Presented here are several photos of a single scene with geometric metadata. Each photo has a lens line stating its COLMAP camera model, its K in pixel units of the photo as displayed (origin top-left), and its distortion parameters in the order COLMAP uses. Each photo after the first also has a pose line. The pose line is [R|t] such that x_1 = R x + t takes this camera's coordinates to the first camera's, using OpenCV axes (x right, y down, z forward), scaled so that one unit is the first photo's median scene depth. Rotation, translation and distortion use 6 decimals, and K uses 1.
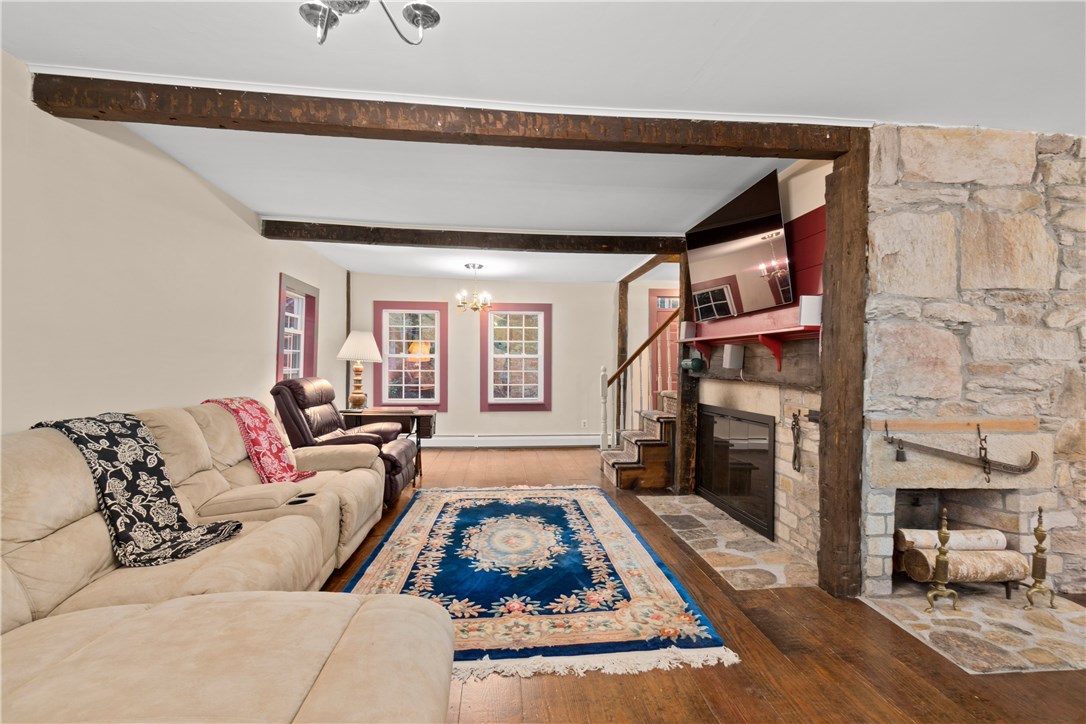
lens RADIAL K [[492.1, 0, 545.3], [0, 492.1, 361.7], [0, 0, 1]] dist [0.003937, 0.000199]
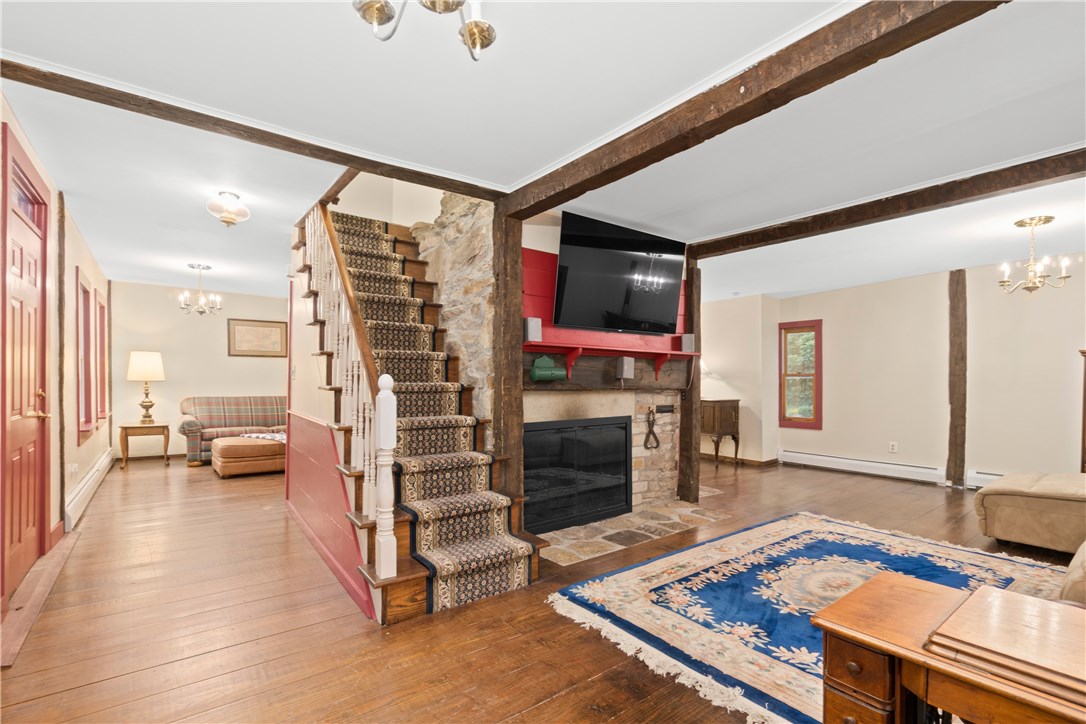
lens RADIAL K [[492.1, 0, 555.3], [0, 492.1, 381.8], [0, 0, 1]] dist [0.003937, 0.000199]
pose [[-0.536366, -0.013864, 0.843872, -0.524770], [-0.015138, 0.999862, 0.006805, 0.017268], [-0.843850, -0.009124, -0.536501, 1.898562]]
